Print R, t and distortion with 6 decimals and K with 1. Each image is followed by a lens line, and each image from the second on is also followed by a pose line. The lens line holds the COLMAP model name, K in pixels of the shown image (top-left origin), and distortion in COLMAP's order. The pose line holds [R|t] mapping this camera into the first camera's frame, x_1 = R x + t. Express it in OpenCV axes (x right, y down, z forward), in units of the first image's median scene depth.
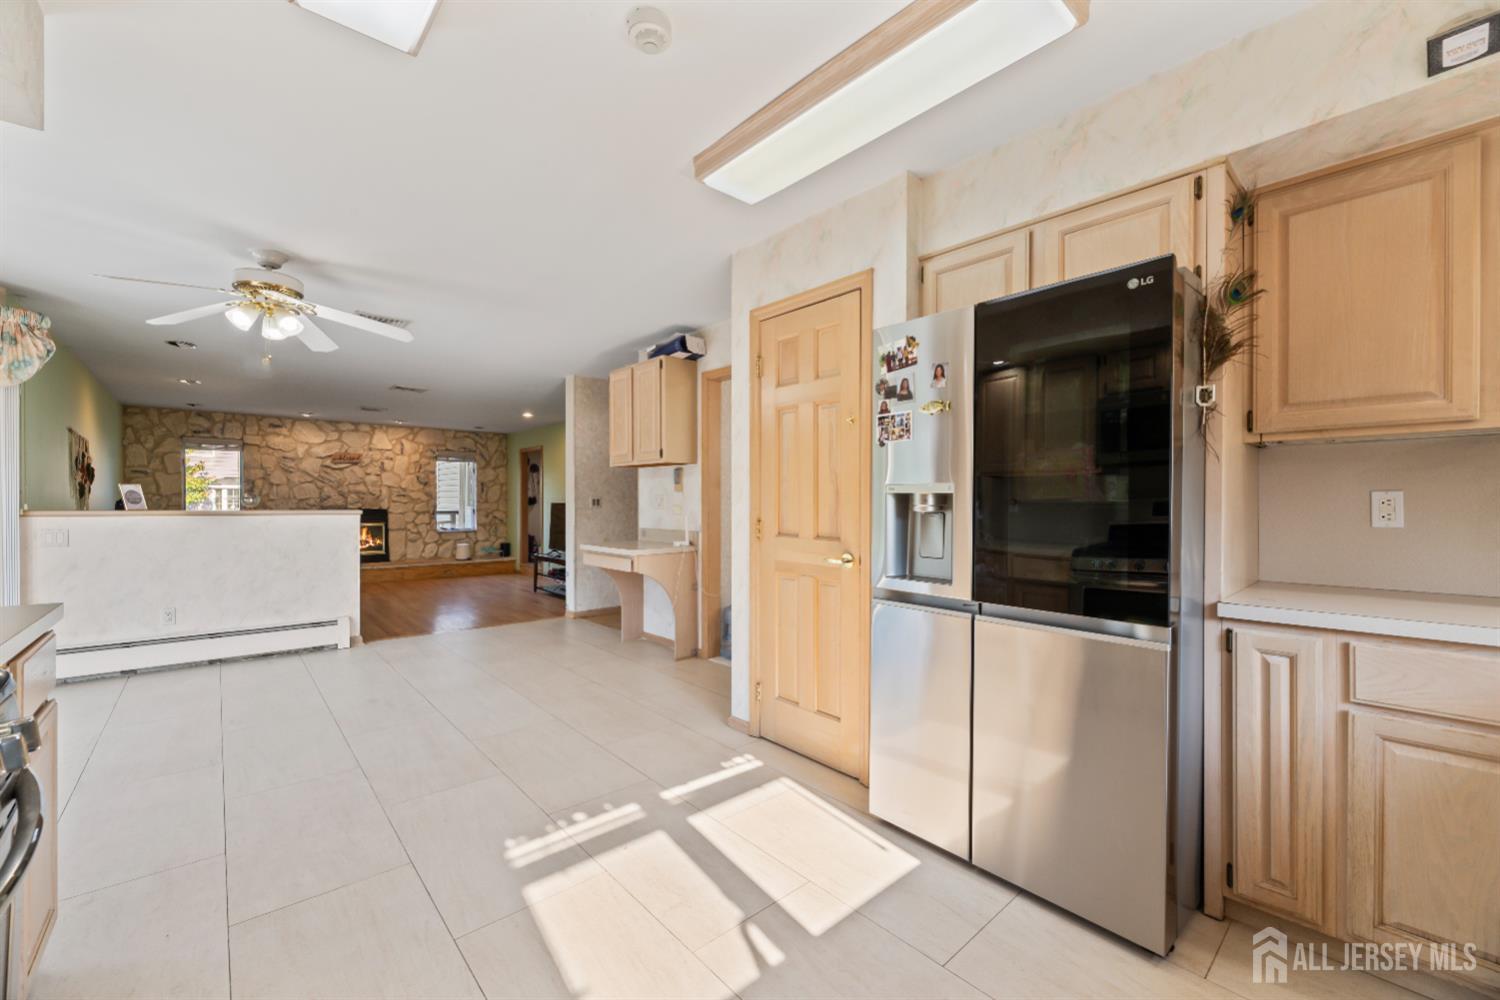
lens RADIAL K [[605.1, 0, 751.6], [0, 605.1, 501.8], [0, 0, 1]] dist [-0.002240, 0.000863]
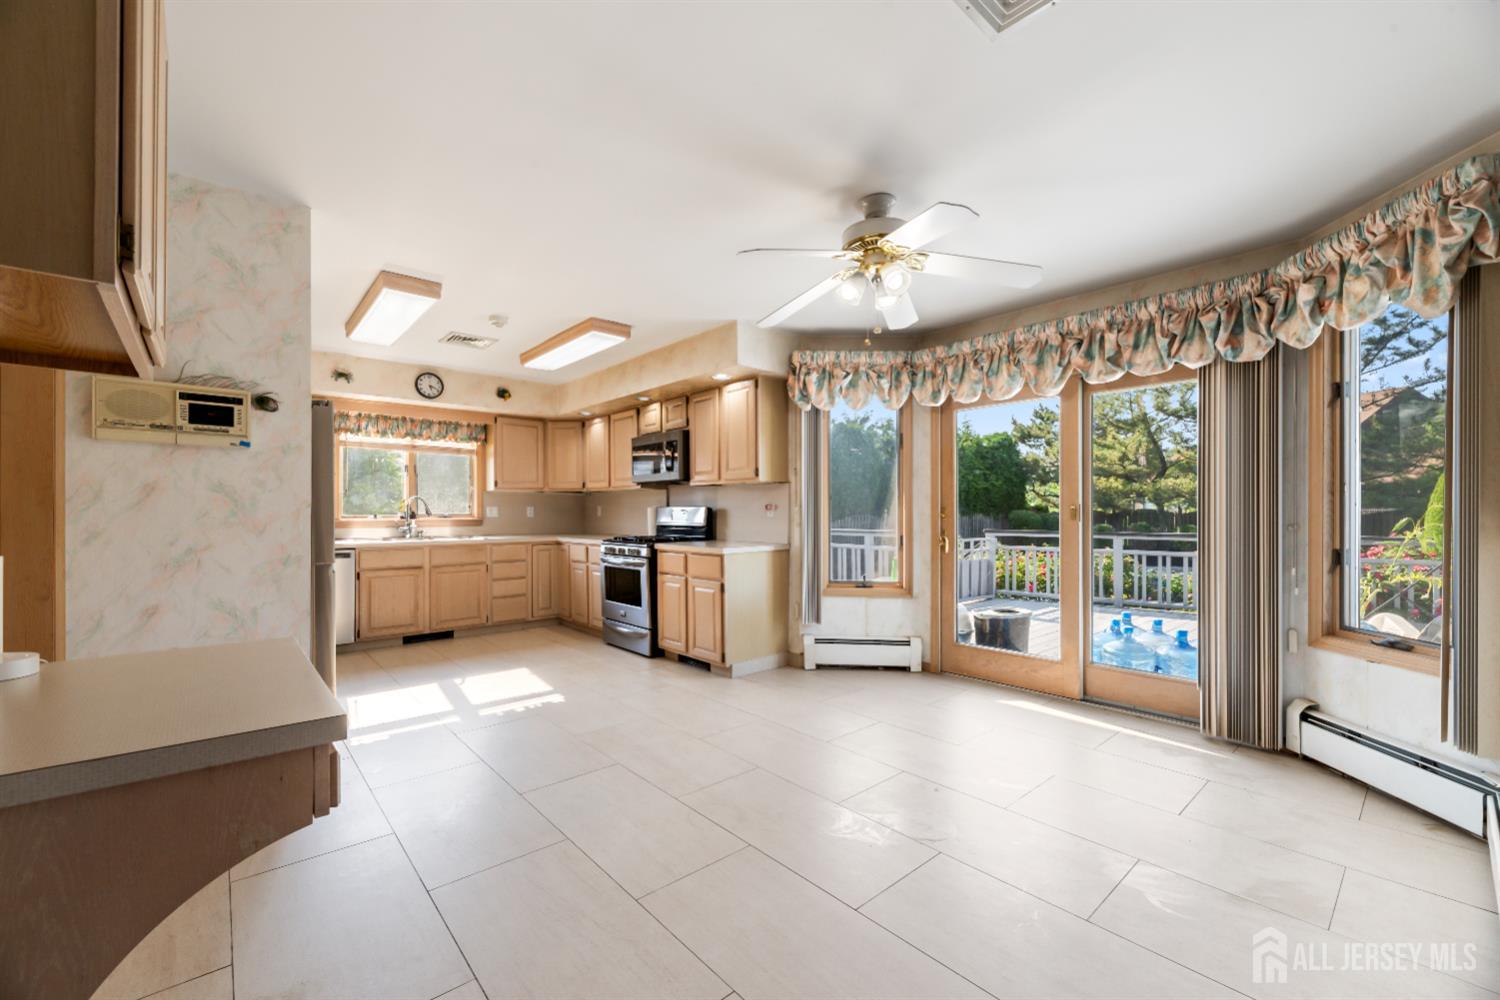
lens RADIAL K [[605.1, 0, 748.7], [0, 605.1, 511.6], [0, 0, 1]] dist [-0.002240, 0.000863]
pose [[-0.999964, 0.002679, 0.007994, -0.660598], [0.002676, 0.999996, -0.000357, 0.005791], [-0.007995, -0.000336, -0.999968, 1.899592]]
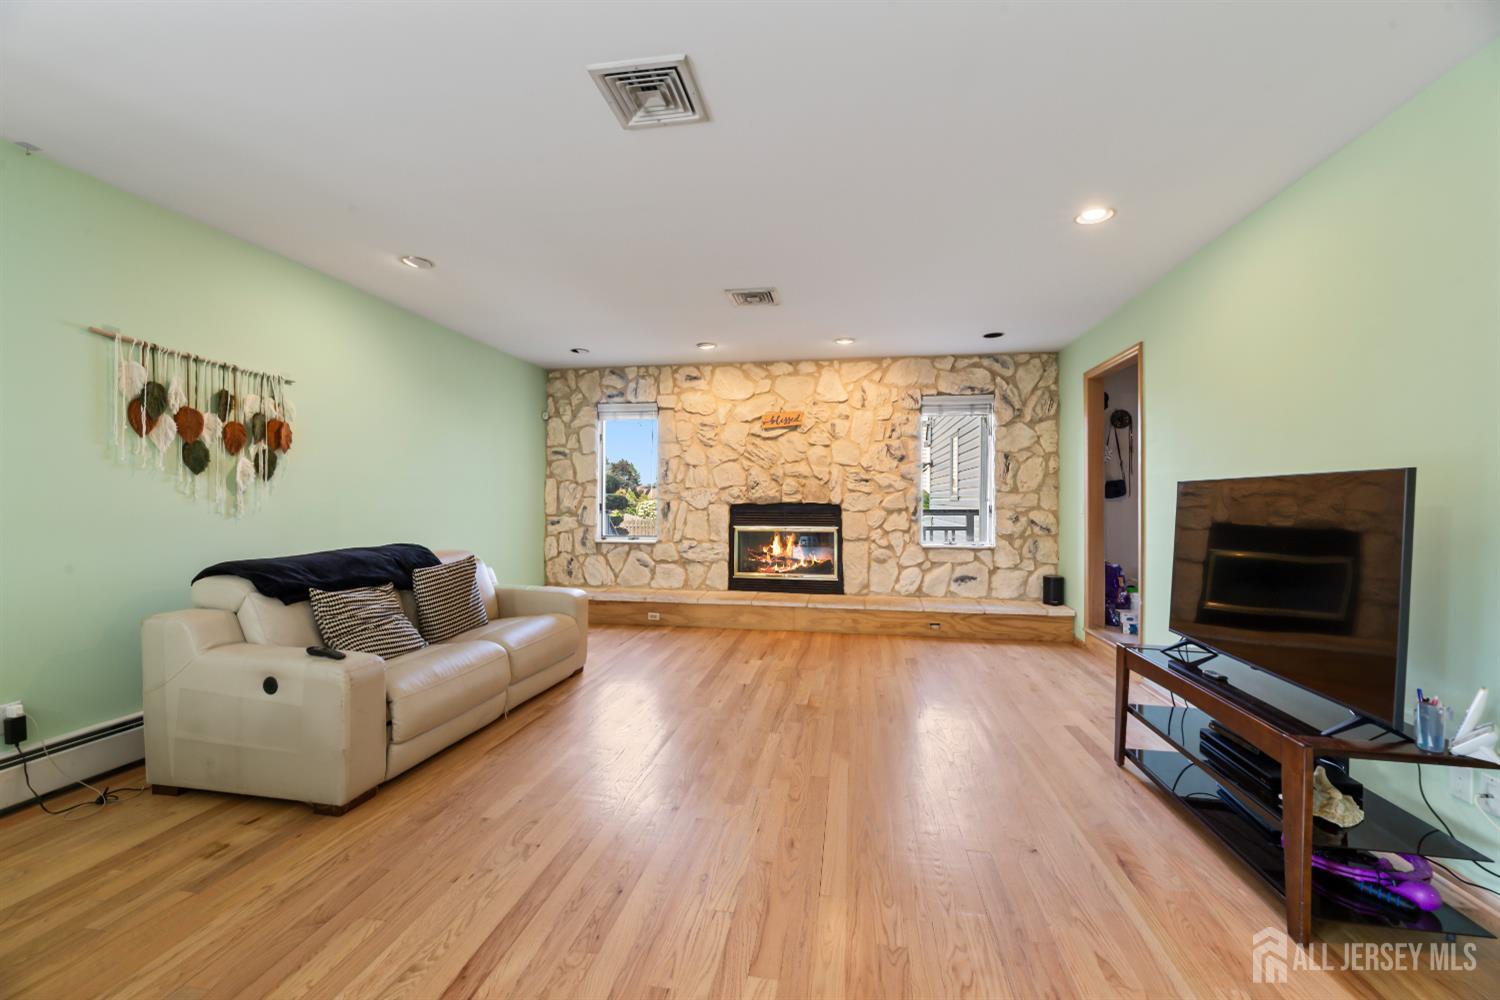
lens RADIAL K [[605.1, 0, 746.6], [0, 605.1, 498.2], [0, 0, 1]] dist [-0.002240, 0.000863]
pose [[0.618538, -0.004772, -0.785741, -0.203154], [-0.002659, 0.999963, -0.008166, 0.011853], [0.785751, 0.007140, 0.618502, 0.574727]]
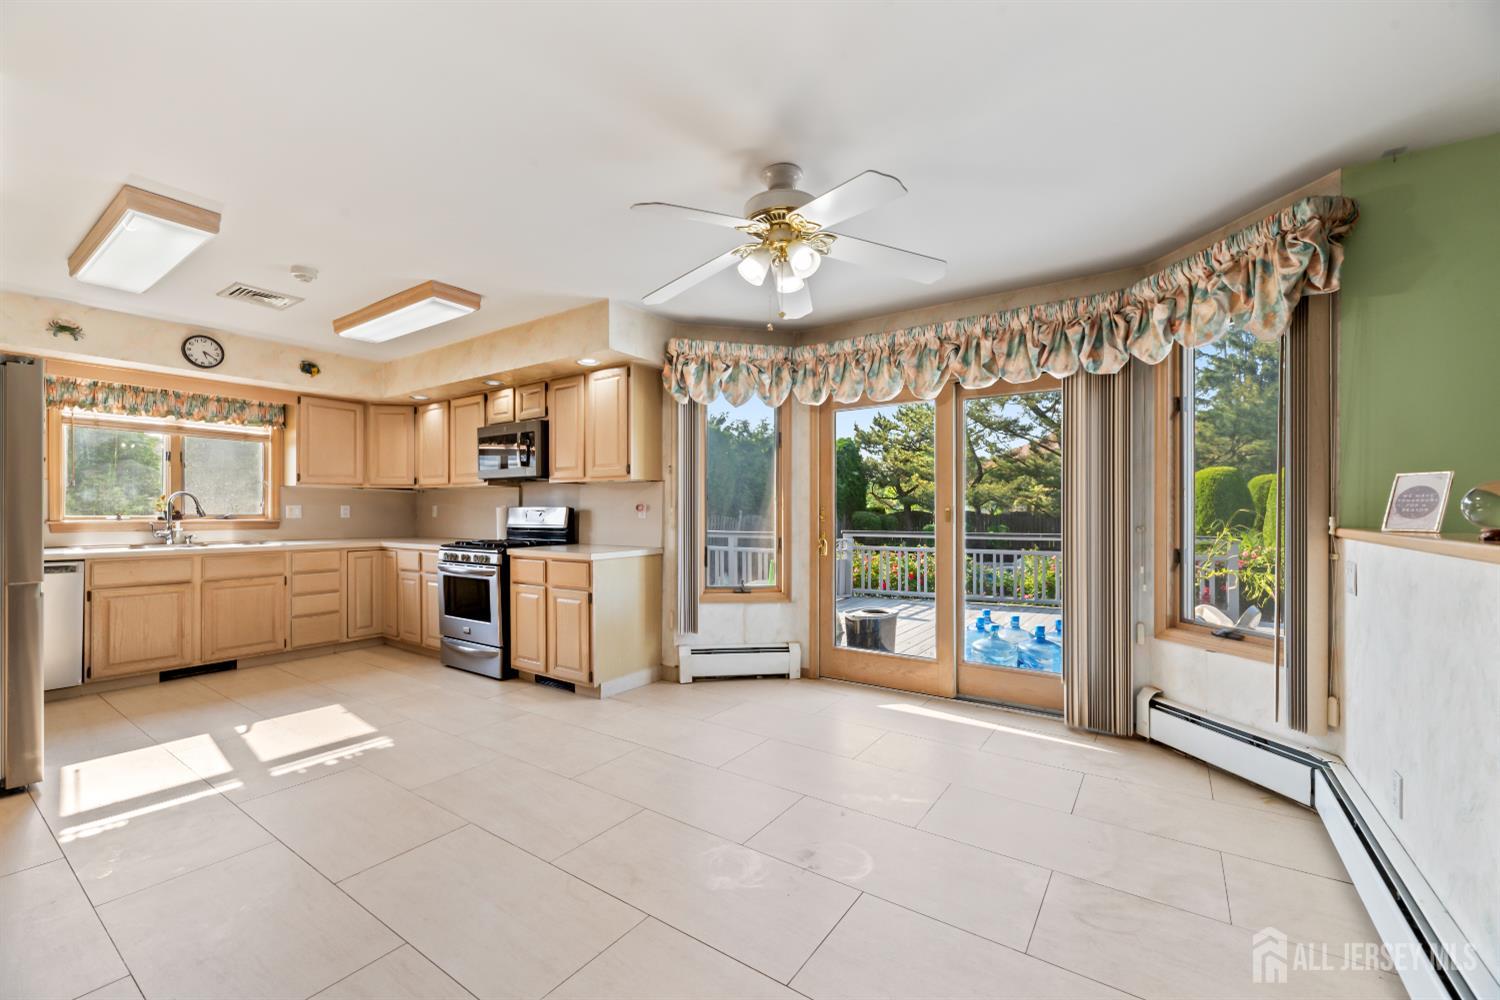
lens RADIAL K [[605.1, 0, 744.9], [0, 605.1, 508.2], [0, 0, 1]] dist [-0.002240, 0.000863]
pose [[-0.972862, -0.002377, -0.231373, -0.607371], [-0.000899, 0.999979, -0.006494, 0.004331], [0.231383, -0.006110, -0.972843, 1.780754]]
